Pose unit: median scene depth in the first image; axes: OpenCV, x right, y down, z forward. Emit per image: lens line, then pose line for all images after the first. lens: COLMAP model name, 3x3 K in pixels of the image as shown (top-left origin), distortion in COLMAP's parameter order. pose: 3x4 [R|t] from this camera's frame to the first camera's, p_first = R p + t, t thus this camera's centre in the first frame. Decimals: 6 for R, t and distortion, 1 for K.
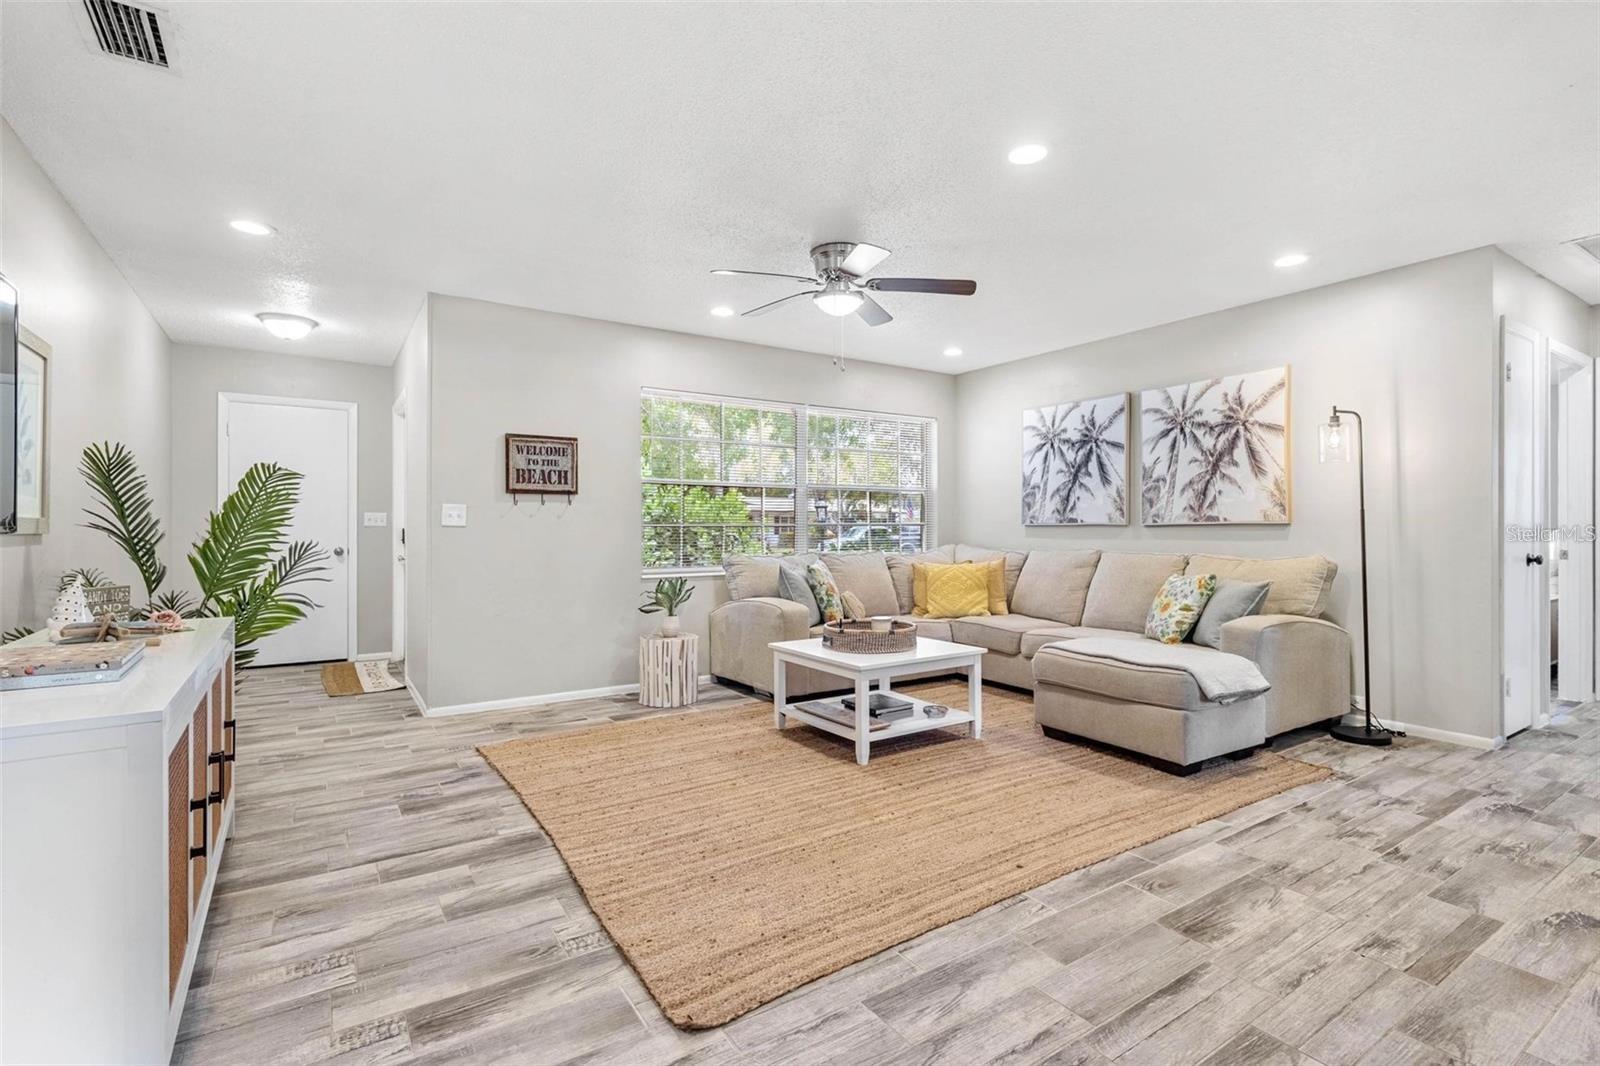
lens RADIAL K [[750.3, 0, 805.9], [0, 750.3, 530.2], [0, 0, 1]] dist [0.002925, 0.000161]
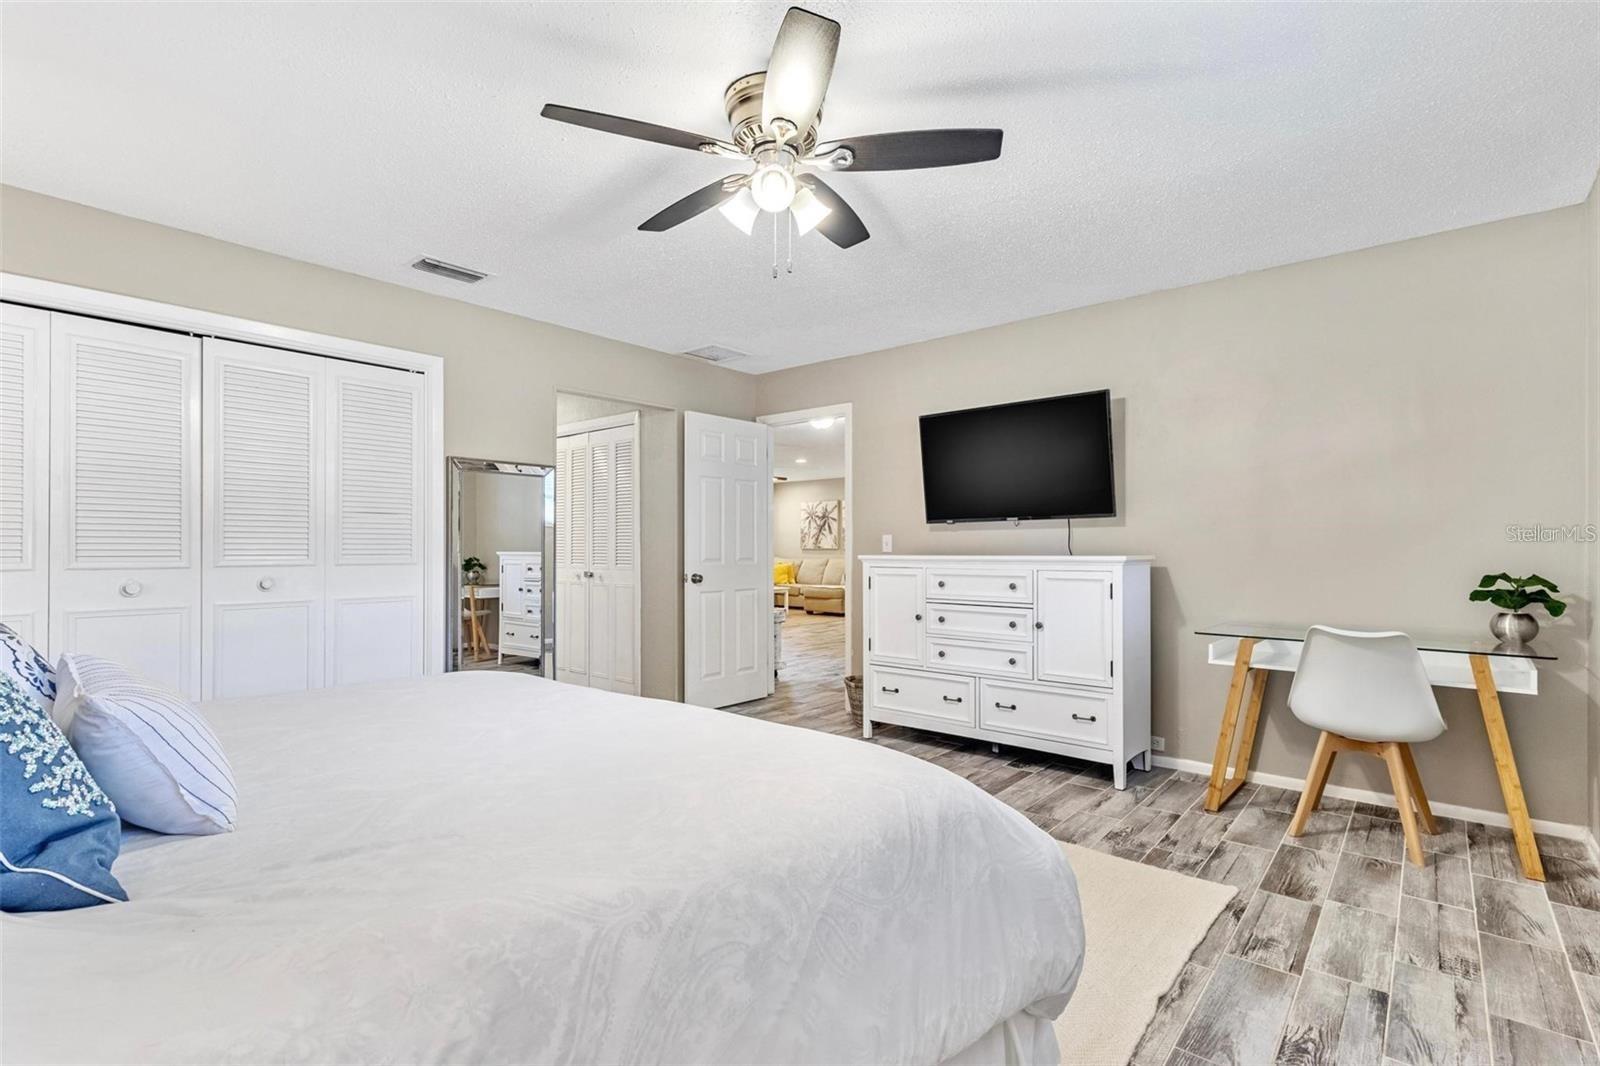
lens RADIAL K [[750.3, 0, 795.1], [0, 750.3, 541.6], [0, 0, 1]] dist [0.002925, 0.000161]
pose [[0.963143, 0.001671, 0.268985, -0.666248], [0.000921, 0.999954, -0.009511, -0.013731], [-0.268989, 0.009408, 0.963097, -2.327103]]
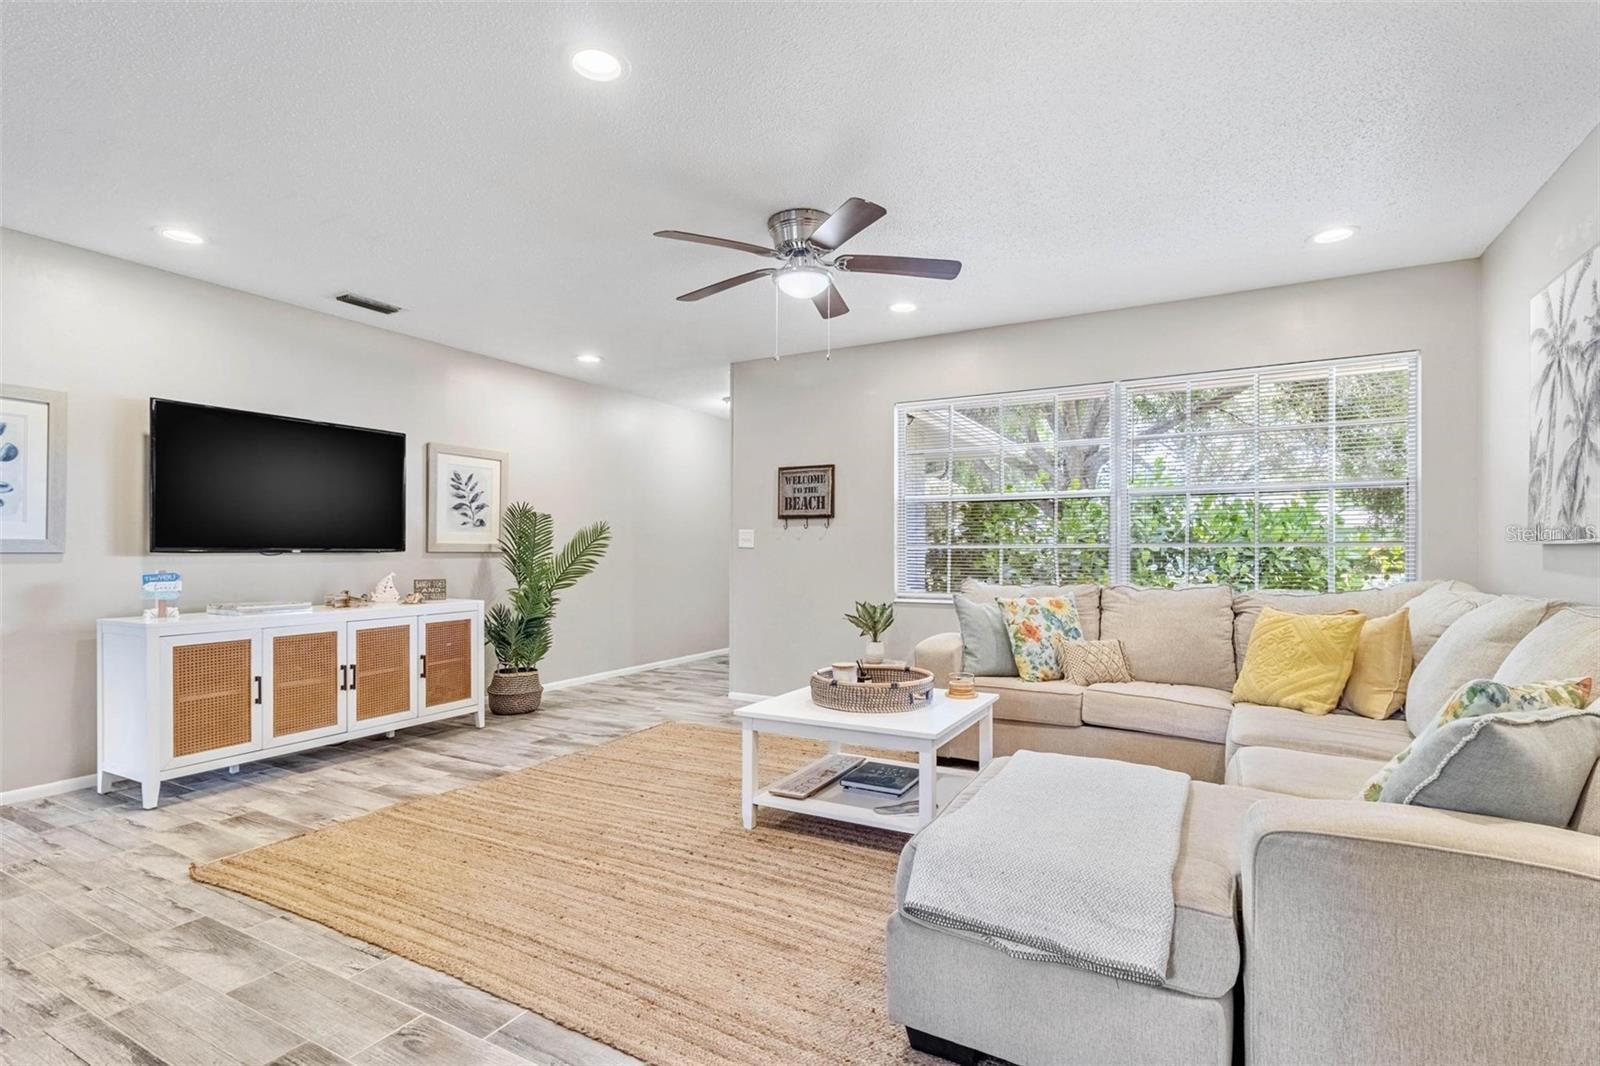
lens RADIAL K [[750.3, 0, 809.2], [0, 750.3, 545.8], [0, 0, 1]] dist [0.002925, 0.000161]
pose [[0.465218, -0.003297, -0.885190, 0.851363], [-0.003243, 0.999980, -0.005429, -0.002820], [0.885190, 0.005396, 0.465198, 0.656243]]
